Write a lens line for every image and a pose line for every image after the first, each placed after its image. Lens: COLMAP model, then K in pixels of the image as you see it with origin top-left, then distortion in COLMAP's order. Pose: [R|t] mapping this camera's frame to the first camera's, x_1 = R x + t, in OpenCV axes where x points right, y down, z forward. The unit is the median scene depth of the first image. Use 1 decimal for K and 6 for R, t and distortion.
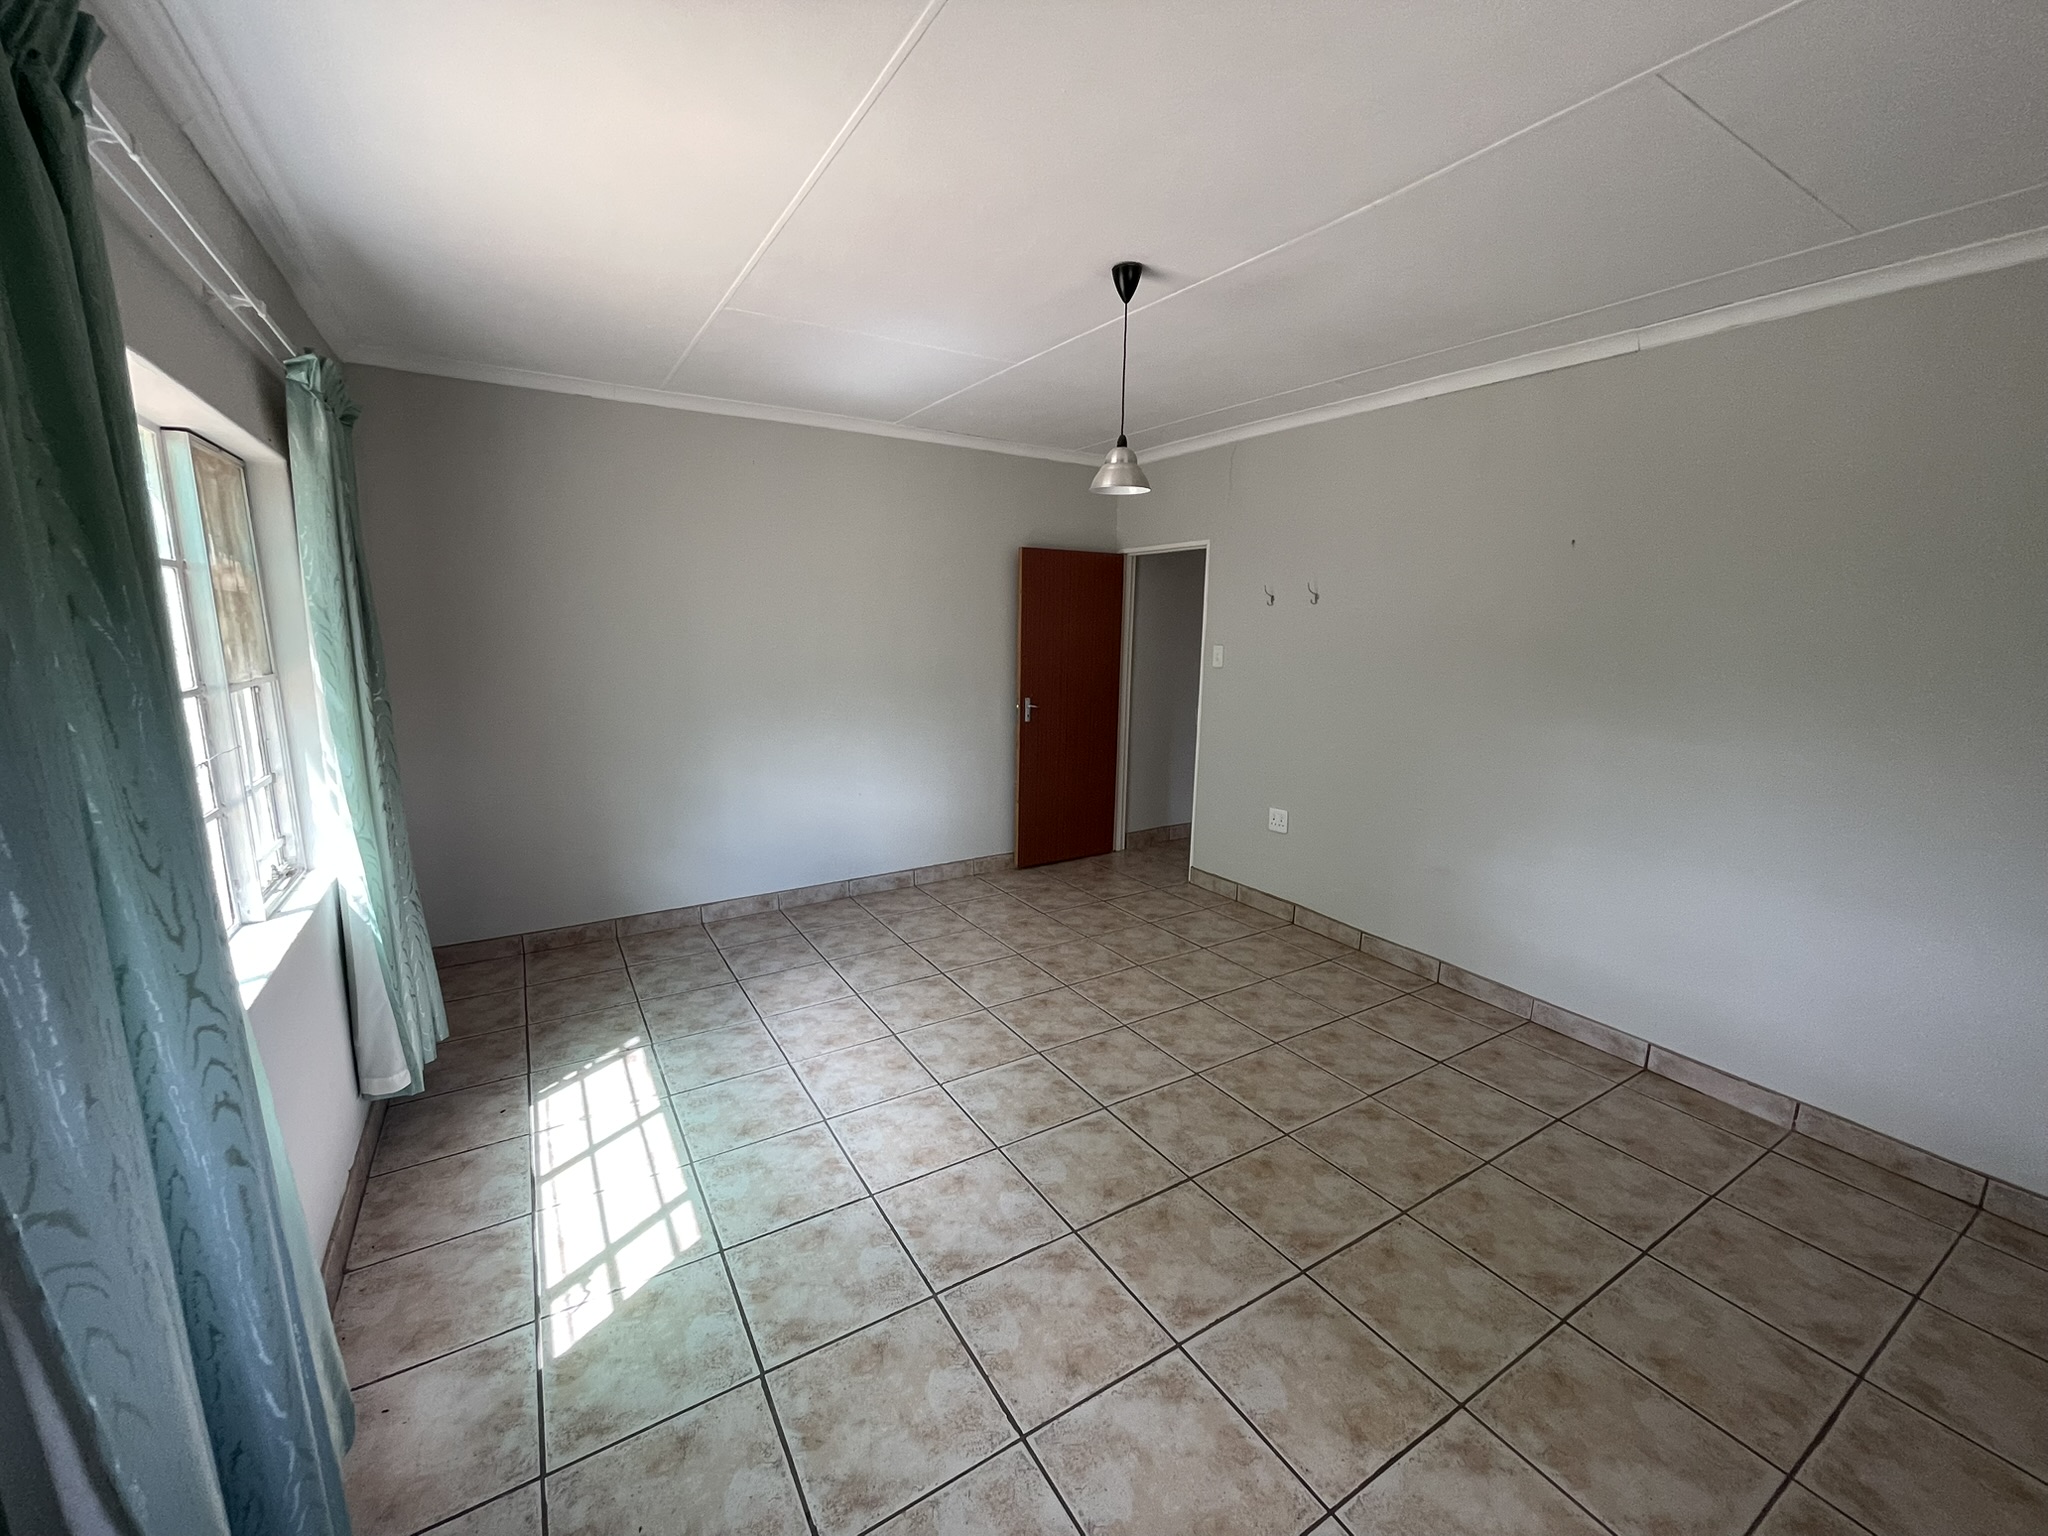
lens RADIAL K [[828.5, 0, 1018.3], [0, 828.5, 767.4], [0, 0, 1]] dist [0.001019, 0.000126]
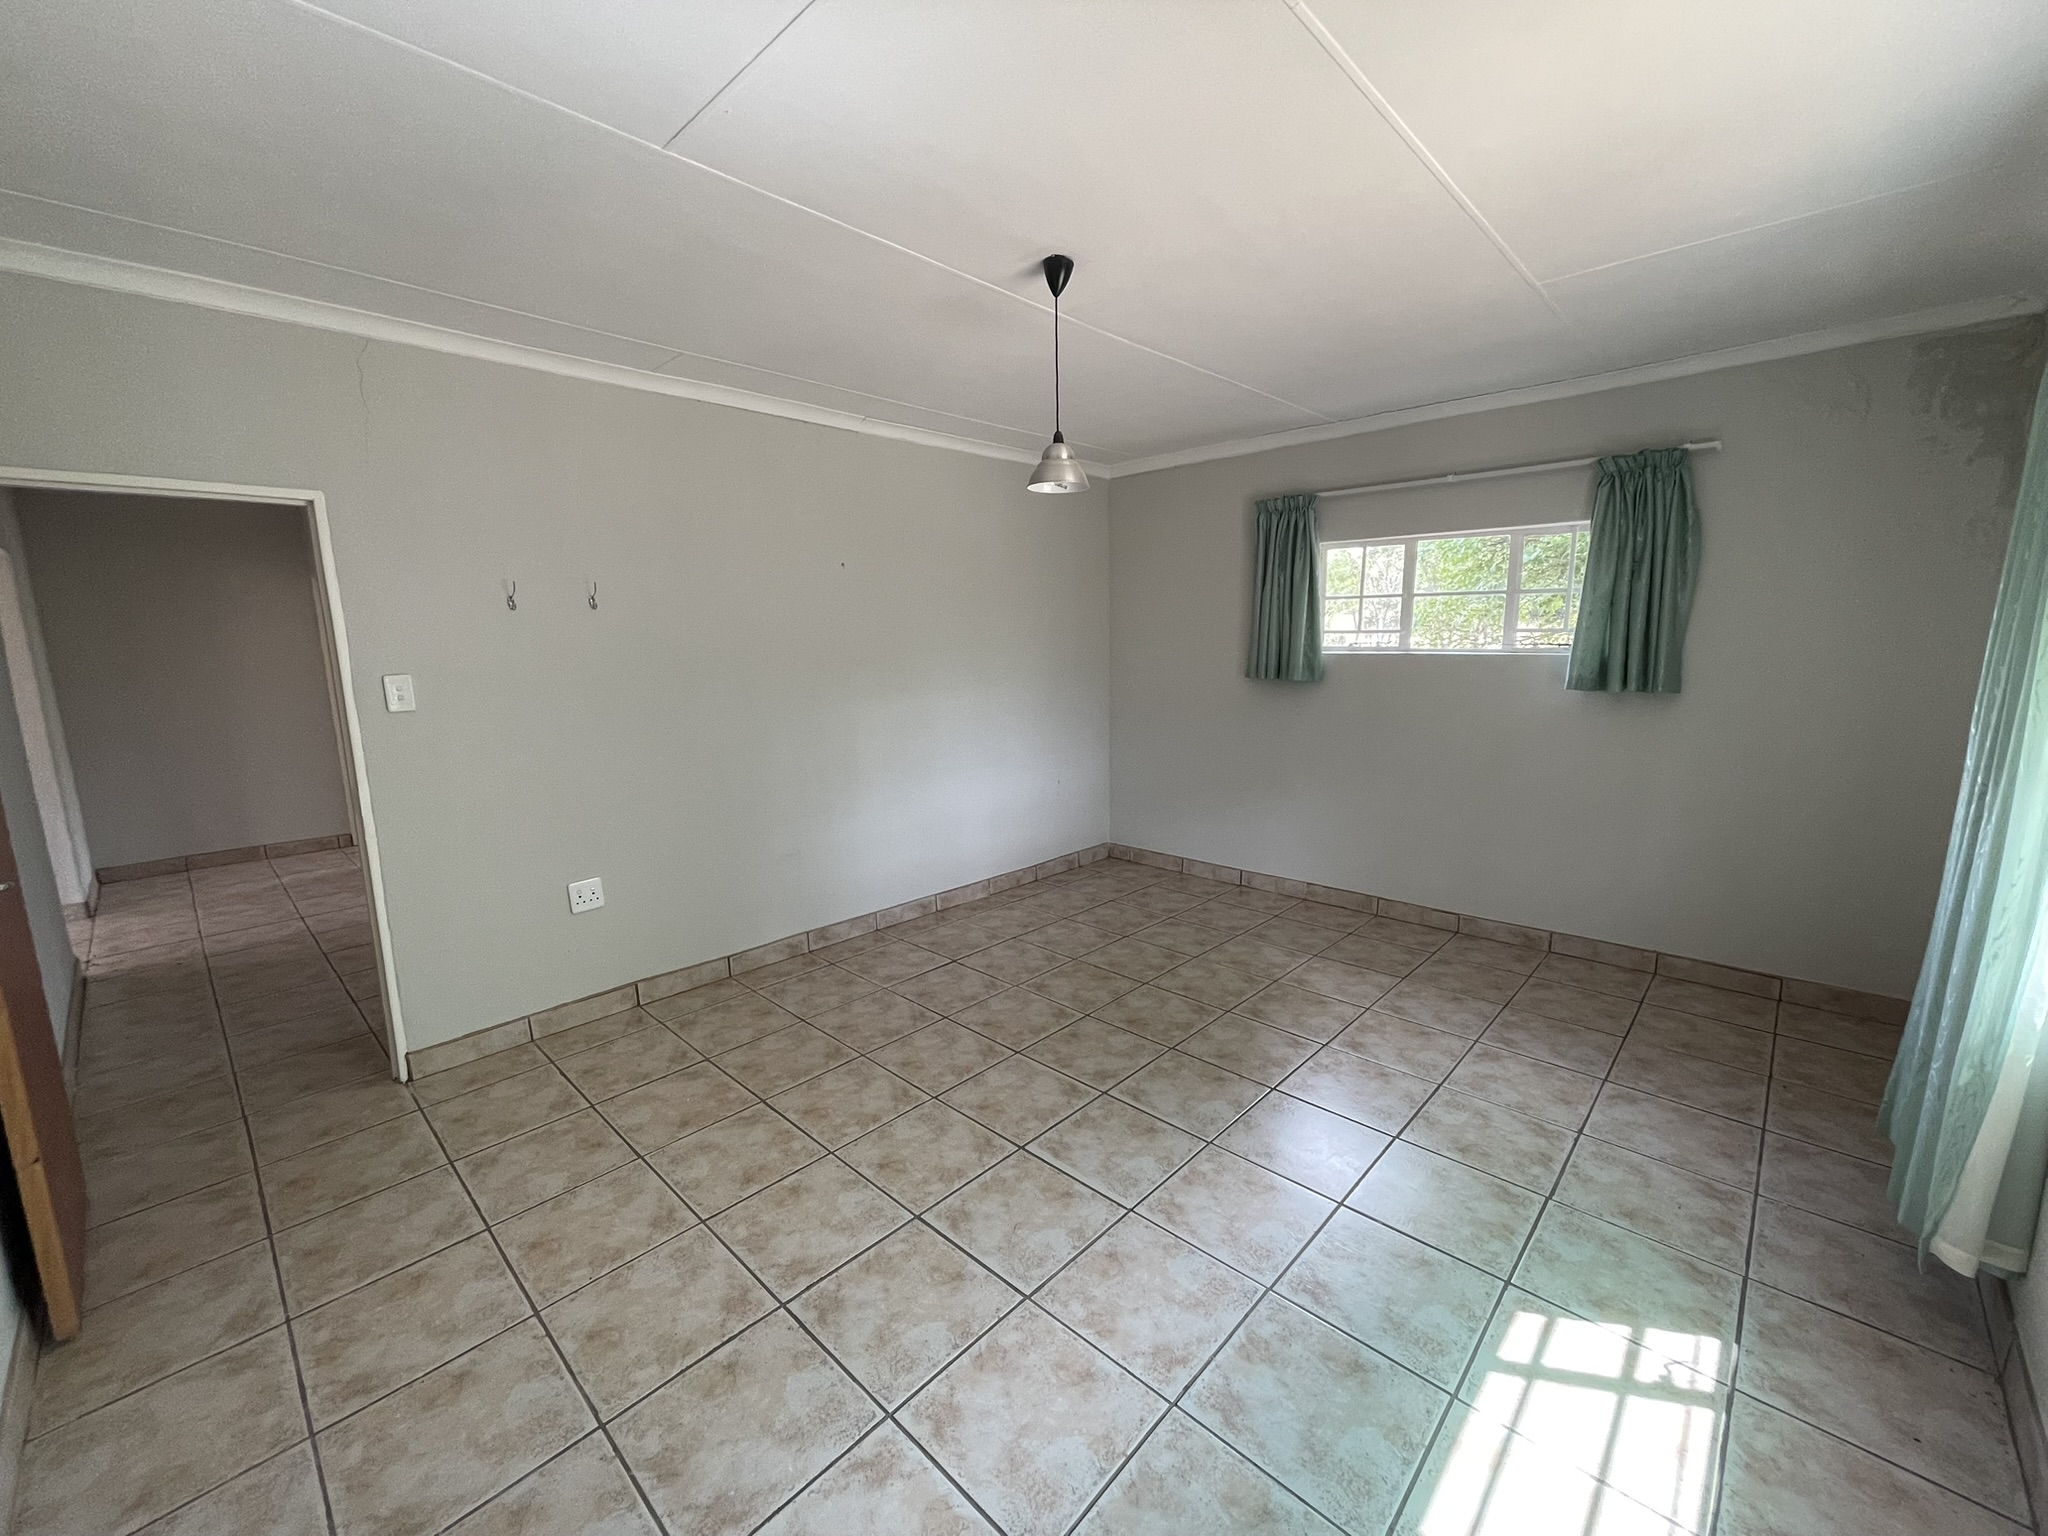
lens RADIAL K [[828.5, 0, 1018.3], [0, 828.5, 767.4], [0, 0, 1]] dist [0.001019, 0.000126]
pose [[-0.255189, -0.162825, 0.953083, -0.756781], [0.189274, 0.958235, 0.214384, -0.209898], [-0.948185, 0.235102, -0.213713, 1.185344]]
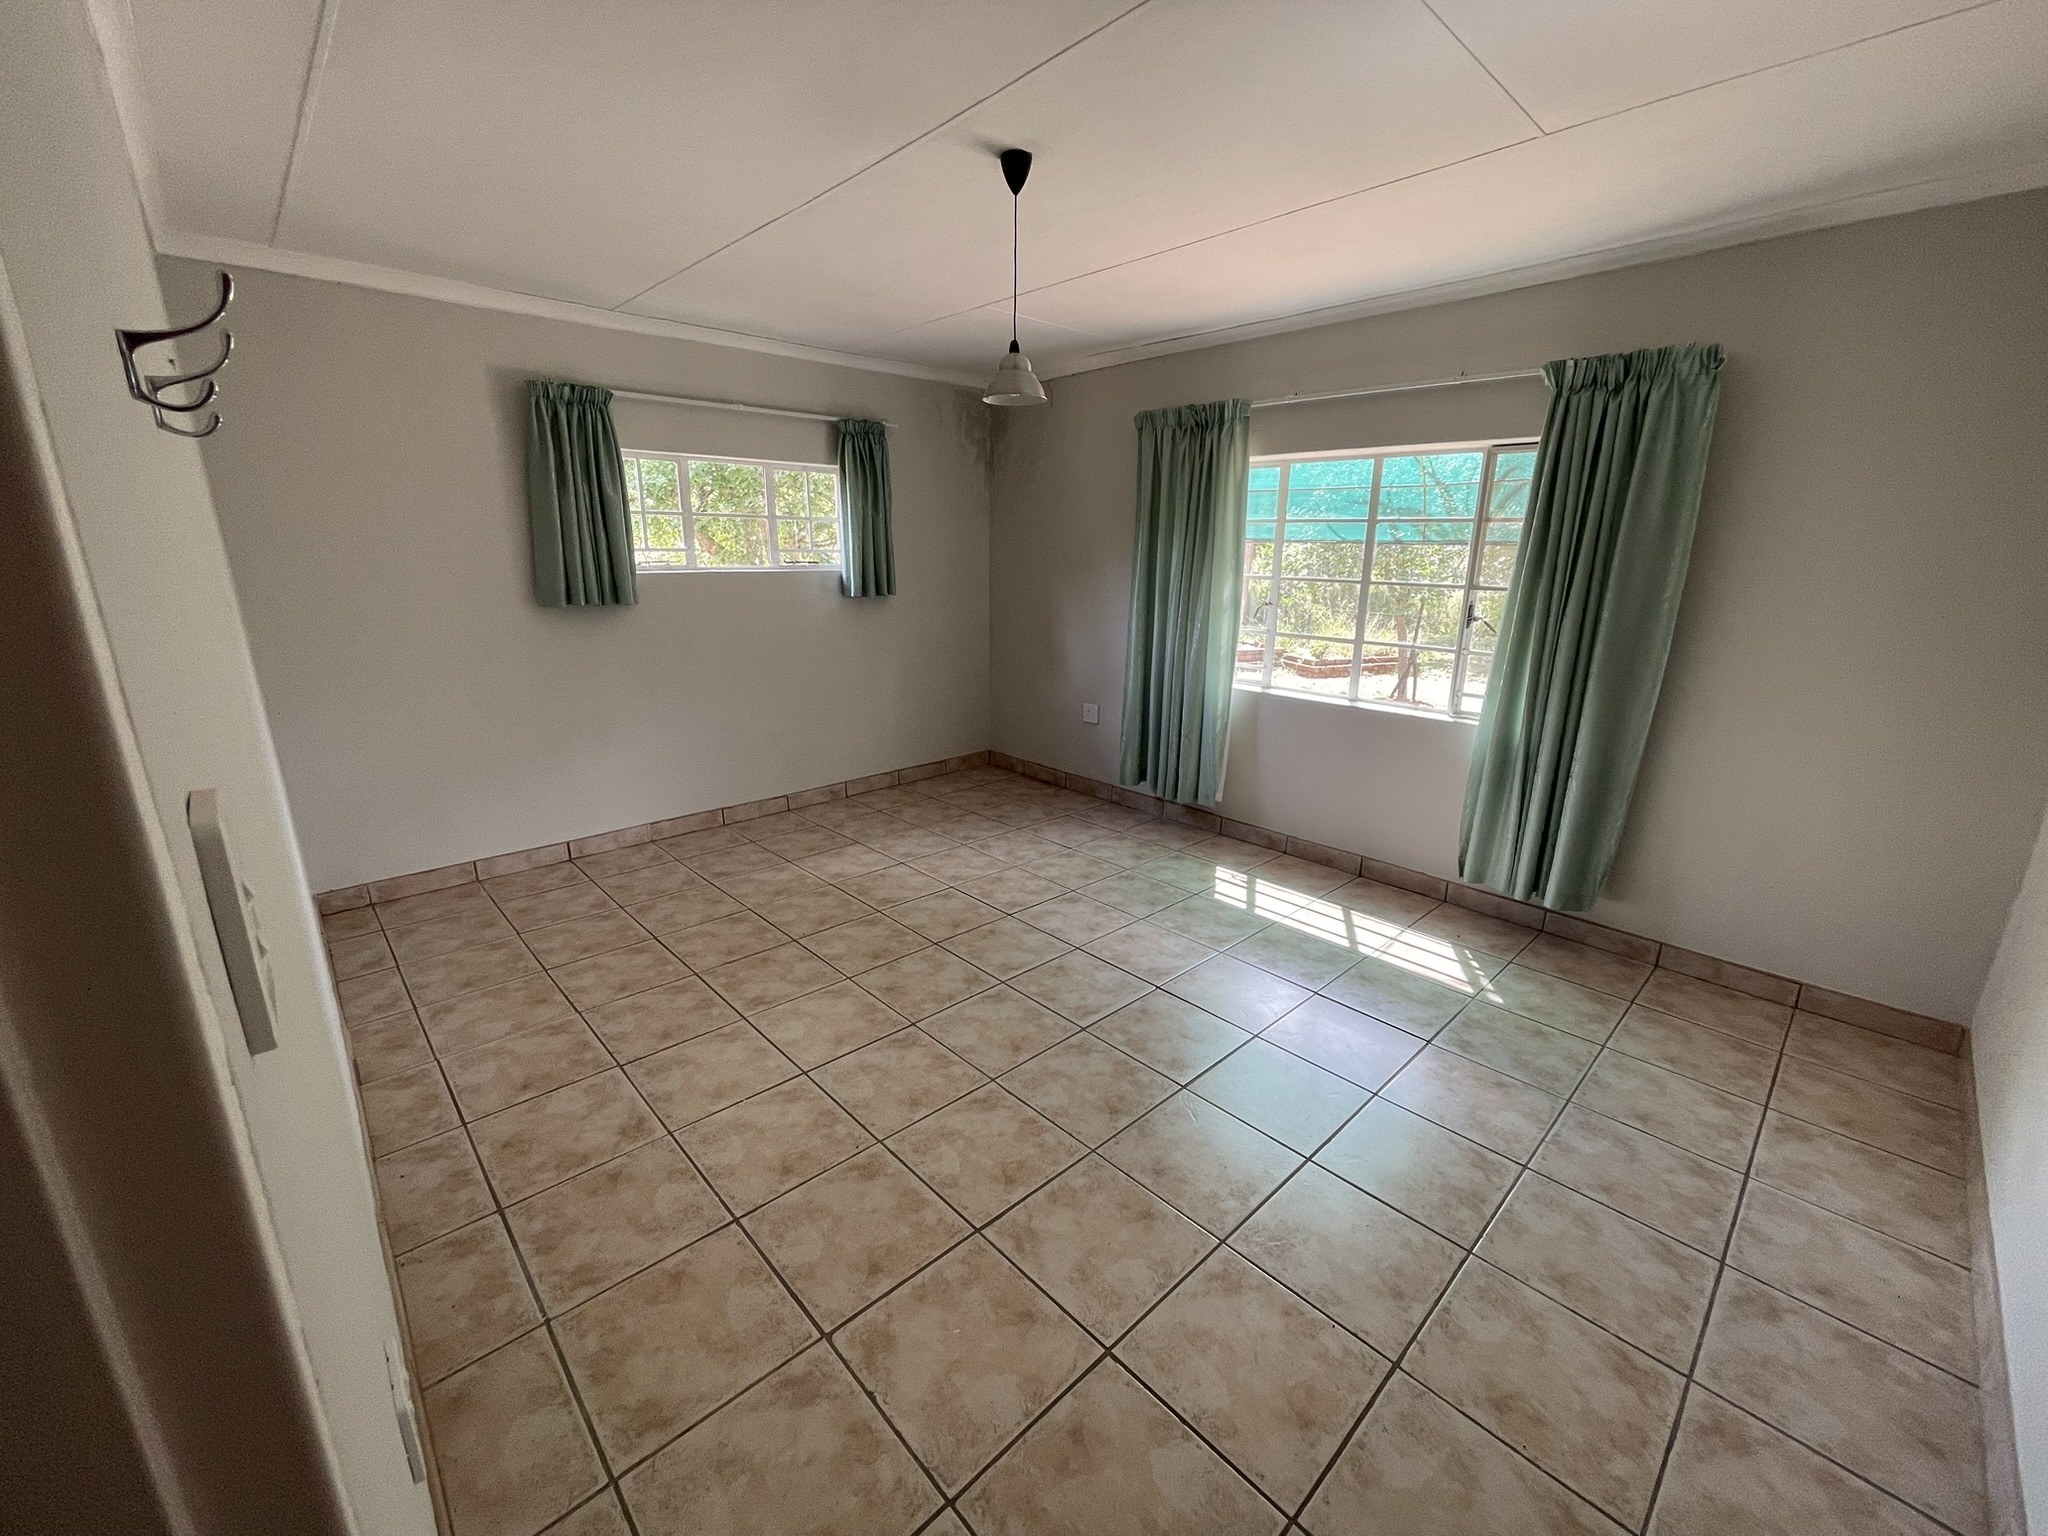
lens RADIAL K [[828.5, 0, 1018.3], [0, 828.5, 767.4], [0, 0, 1]] dist [0.001019, 0.000126]
pose [[-0.978524, 0.033144, -0.203452, 0.292080], [-0.057624, 0.903658, 0.424360, -0.318363], [0.197916, 0.426970, -0.882341, 1.806689]]
